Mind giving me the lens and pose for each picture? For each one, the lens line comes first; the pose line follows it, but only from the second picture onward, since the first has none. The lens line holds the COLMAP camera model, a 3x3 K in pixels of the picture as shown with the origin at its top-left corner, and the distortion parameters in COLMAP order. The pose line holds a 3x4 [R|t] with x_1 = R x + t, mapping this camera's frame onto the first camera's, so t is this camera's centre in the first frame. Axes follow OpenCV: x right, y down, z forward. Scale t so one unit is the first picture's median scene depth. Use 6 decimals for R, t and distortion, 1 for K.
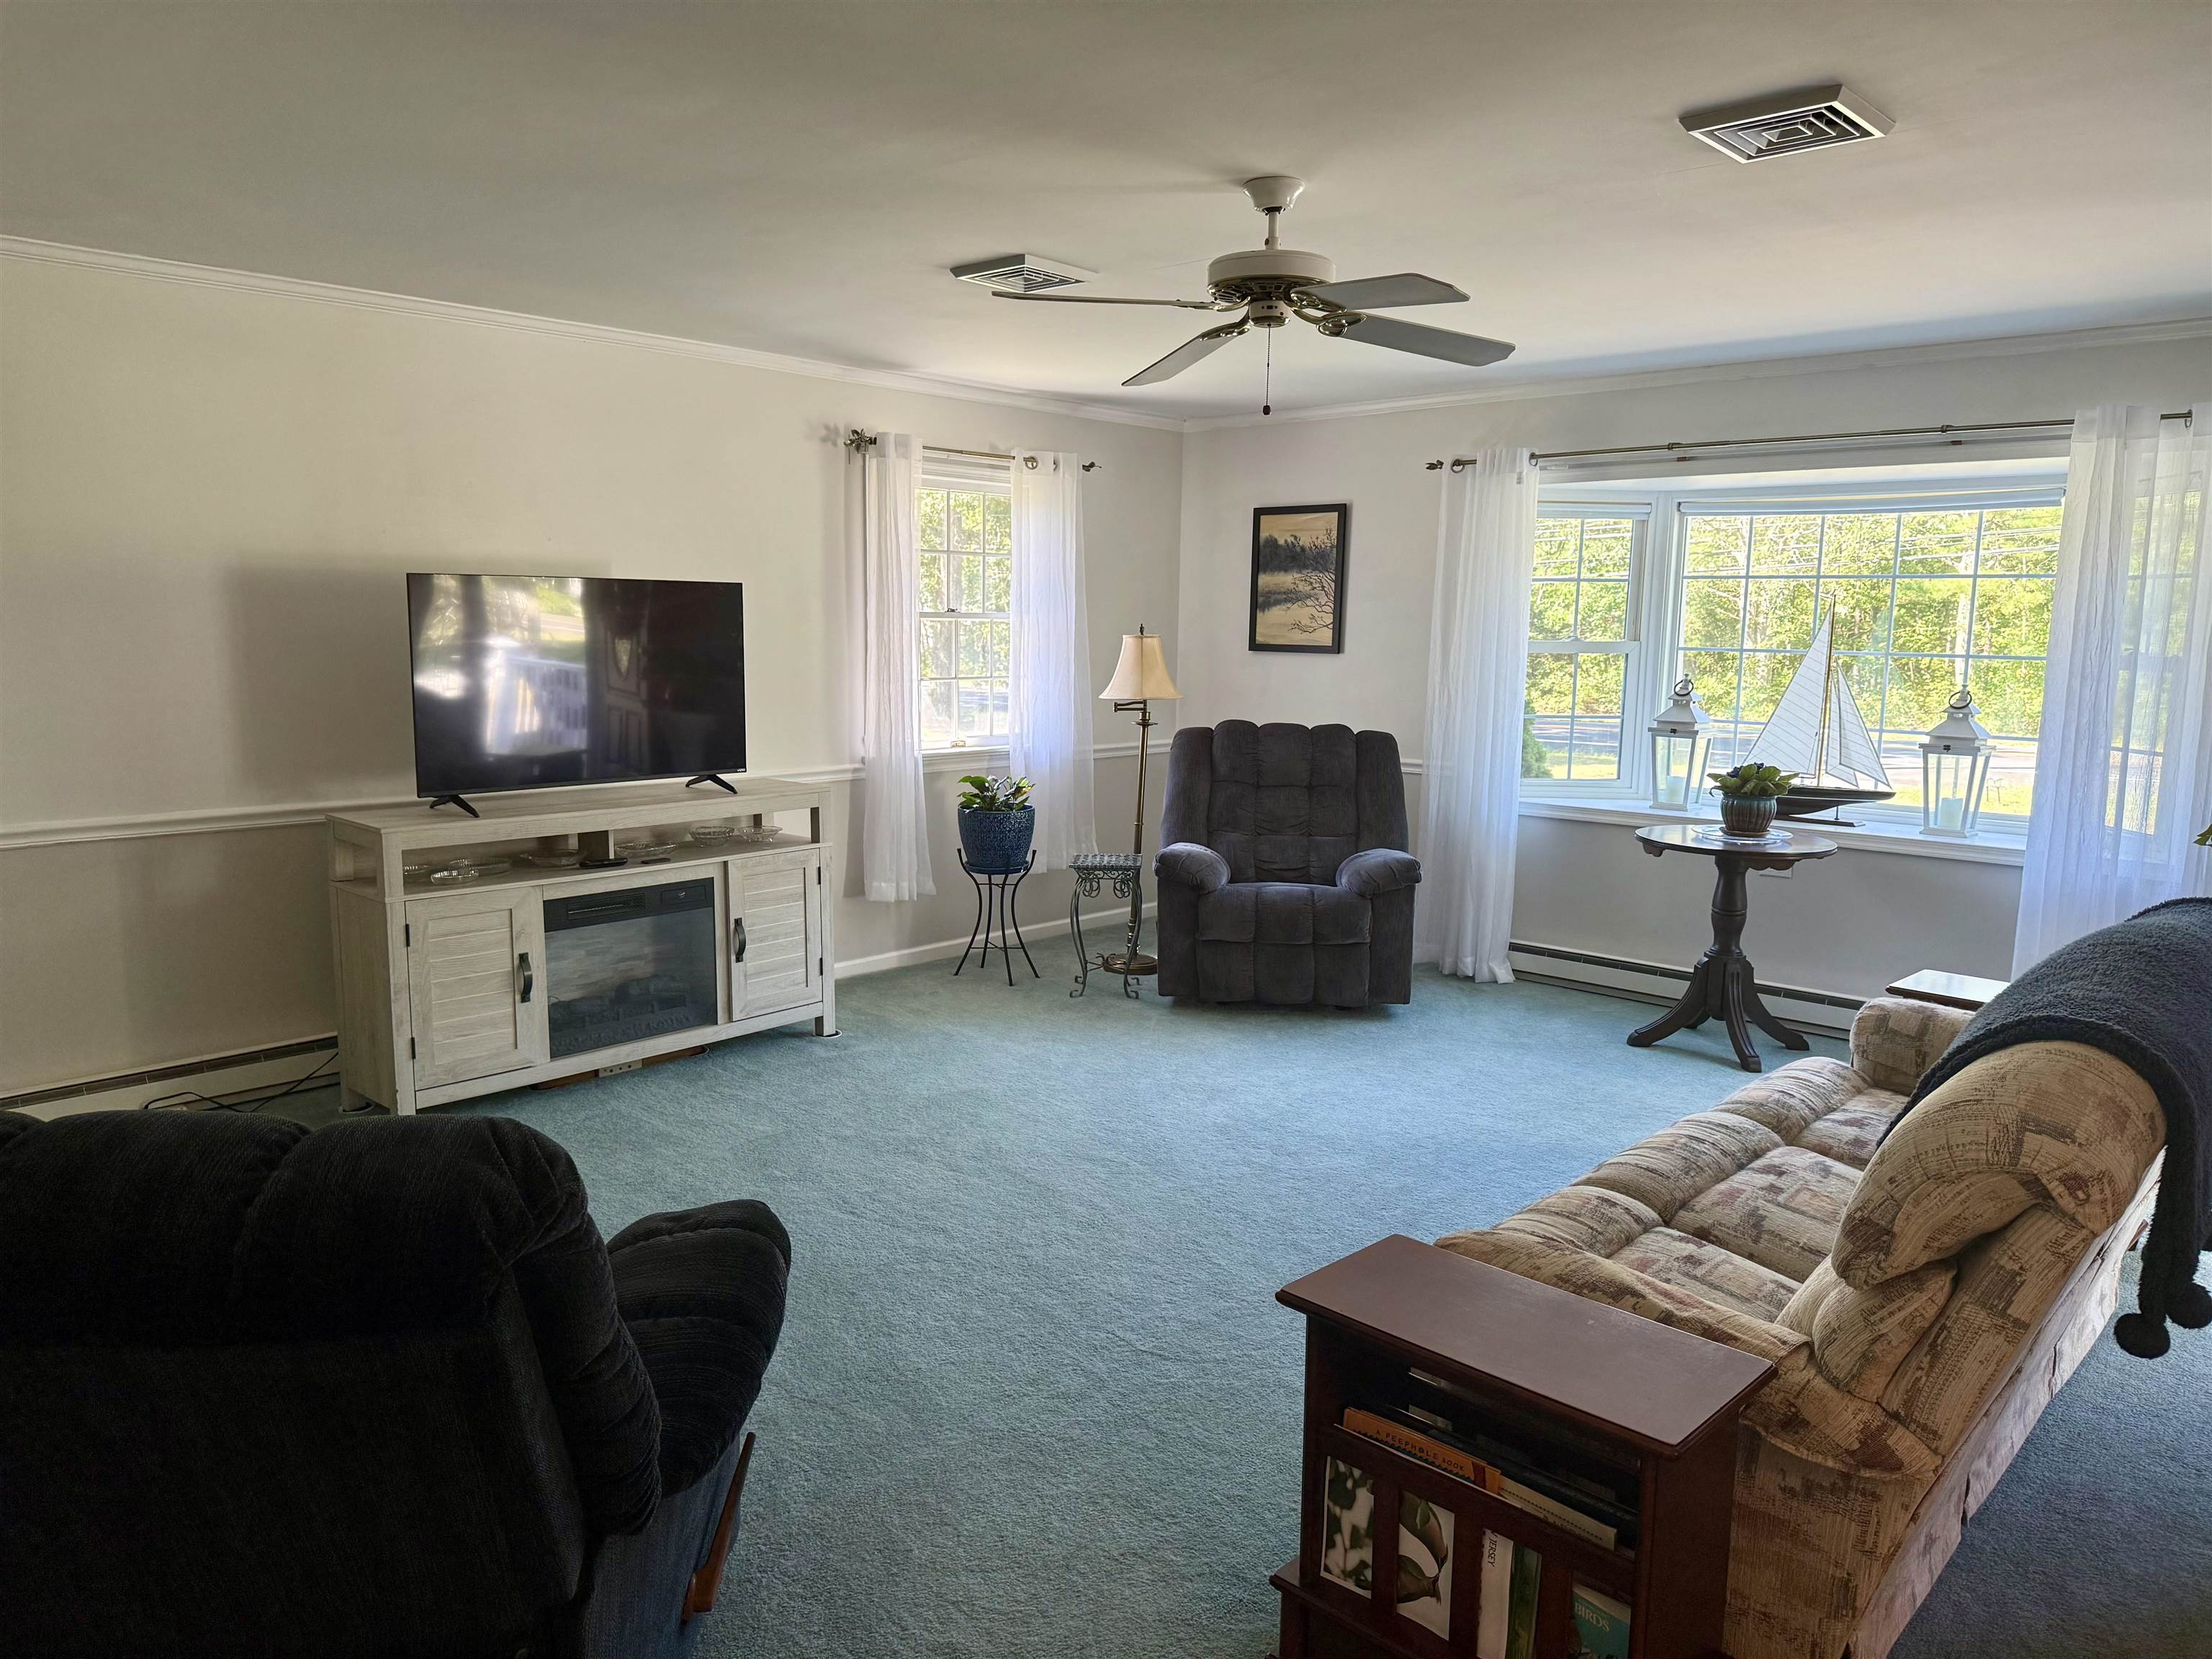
lens RADIAL K [[1537.8, 0, 1098.8], [0, 1537.8, 837.2], [0, 0, 1]] dist [0.010078, -0.006264]
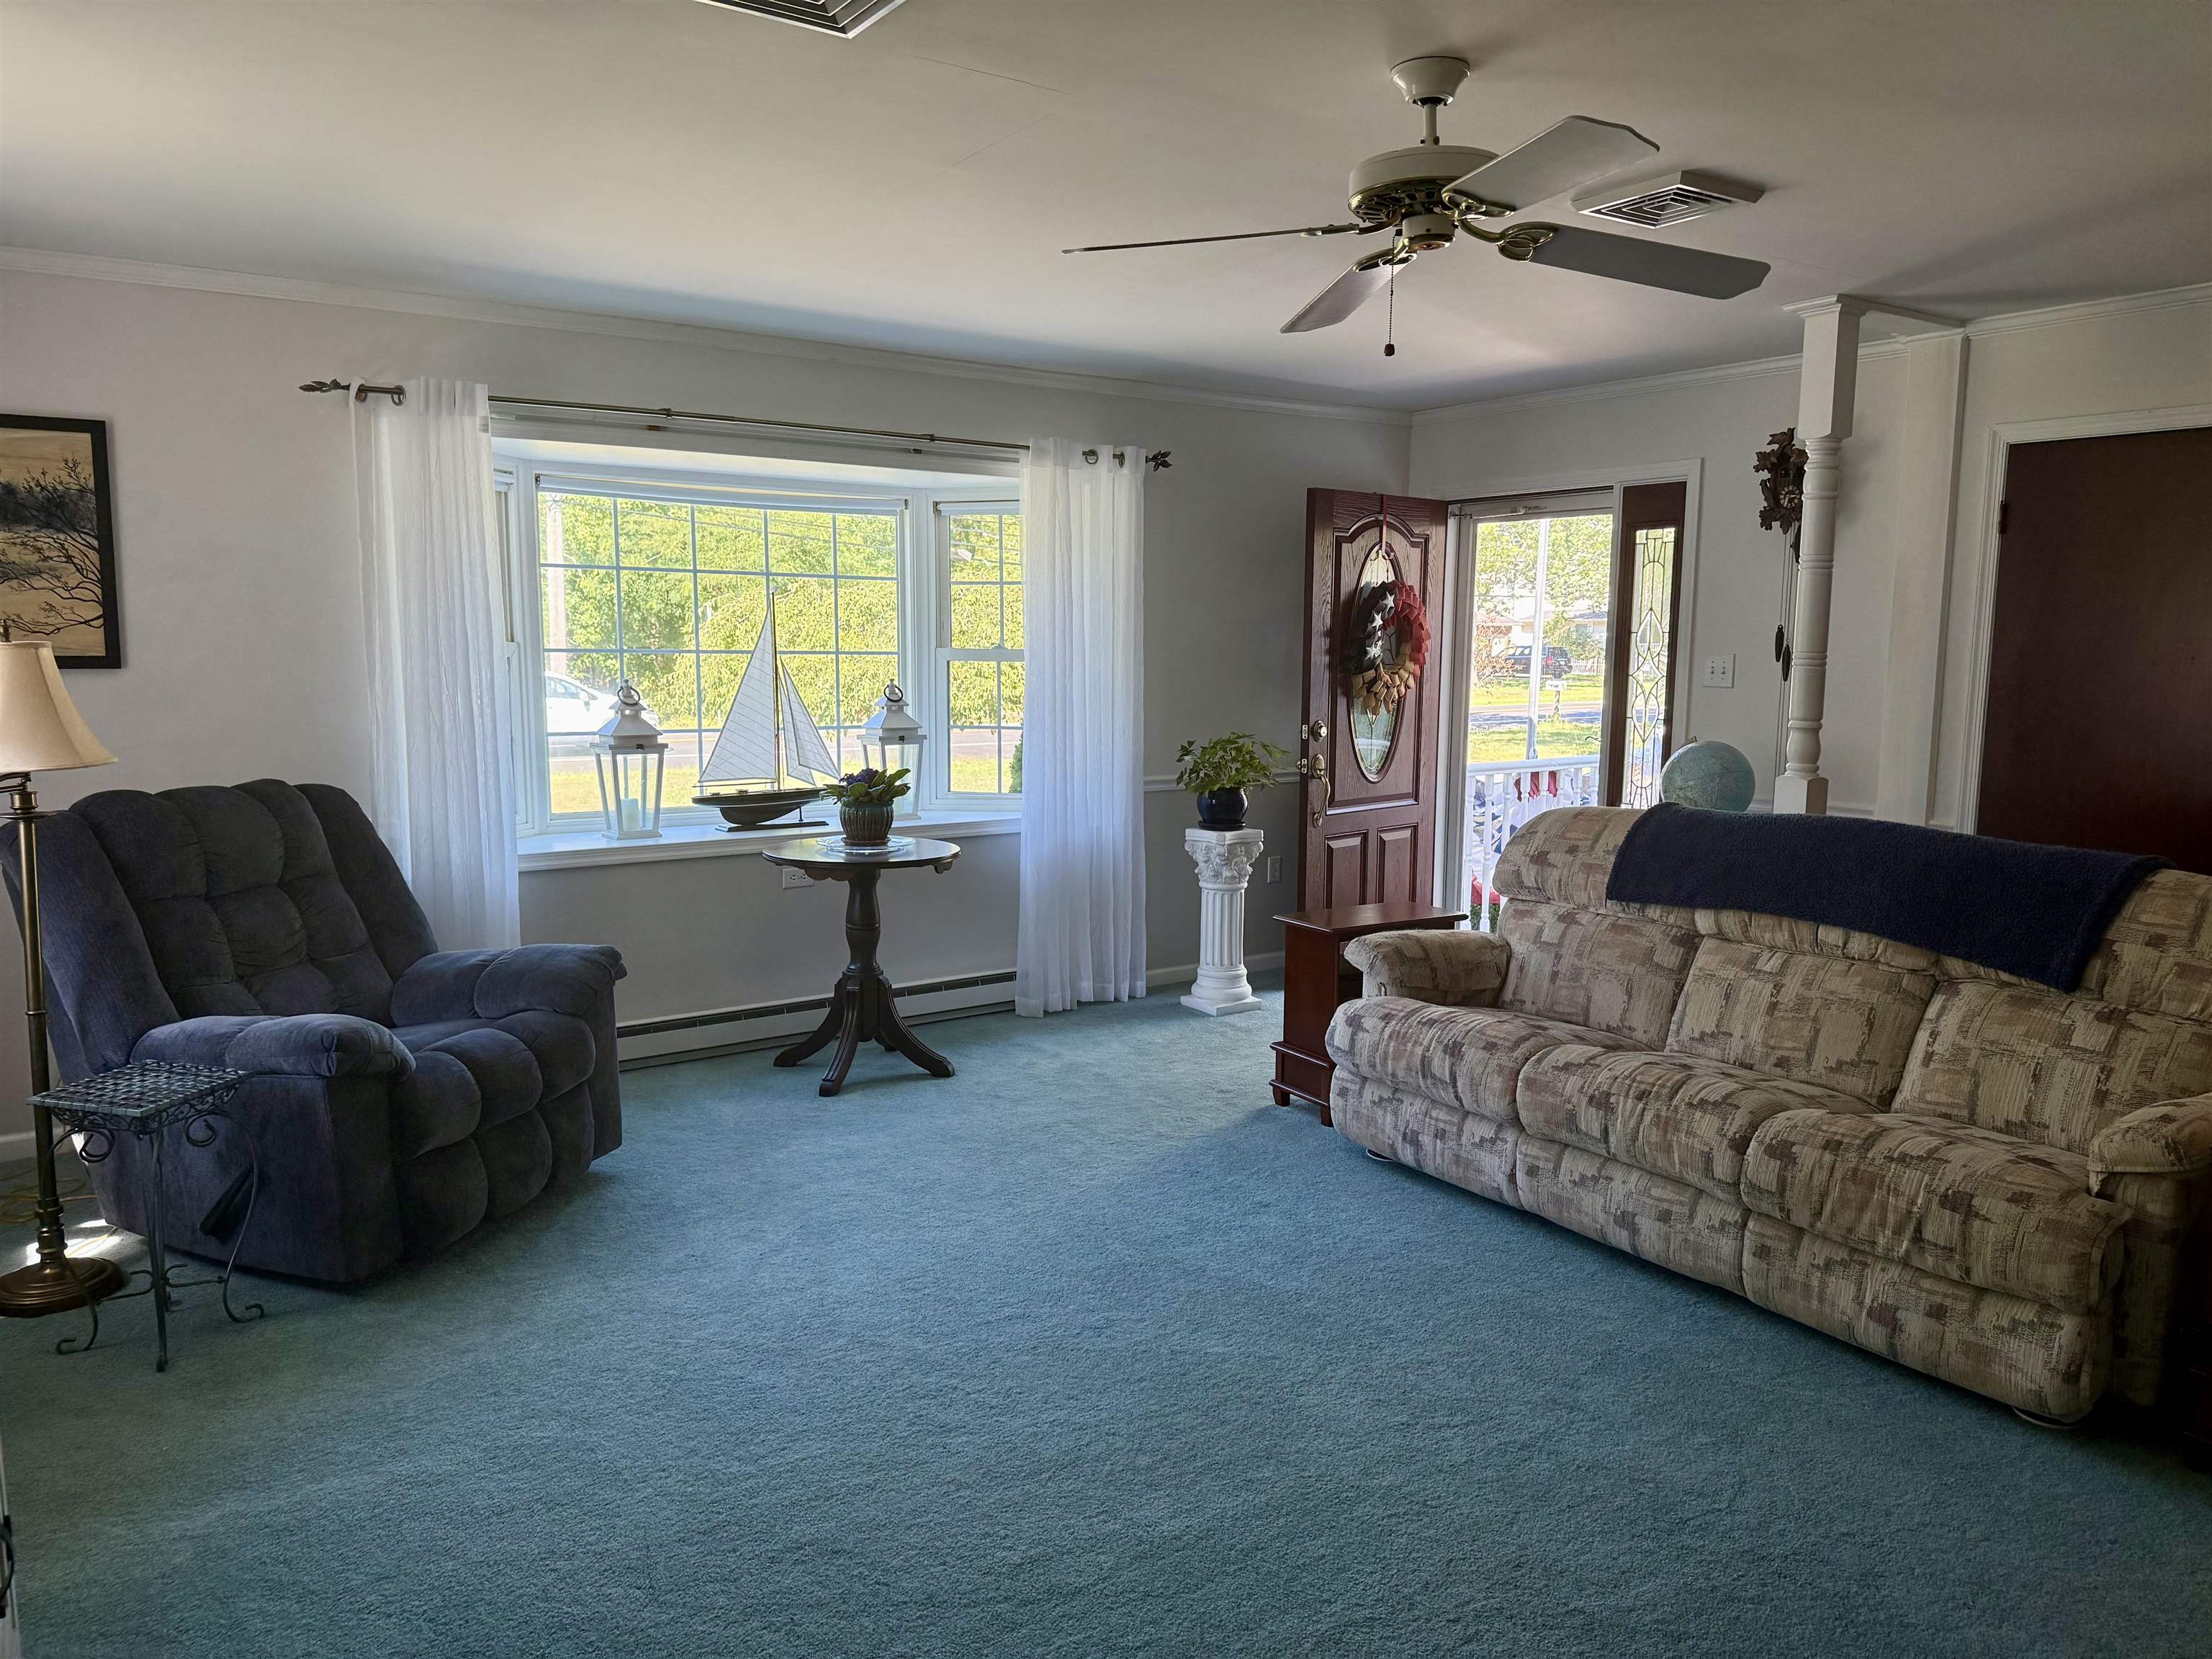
lens RADIAL K [[1537.8, 0, 1096.9], [0, 1537.8, 826.4], [0, 0, 1]] dist [0.010078, -0.006264]
pose [[0.208444, -0.127456, 0.969694, -0.431027], [0.134614, 0.985775, 0.100633, -0.081110], [-0.968726, 0.109558, 0.222636, 0.598793]]
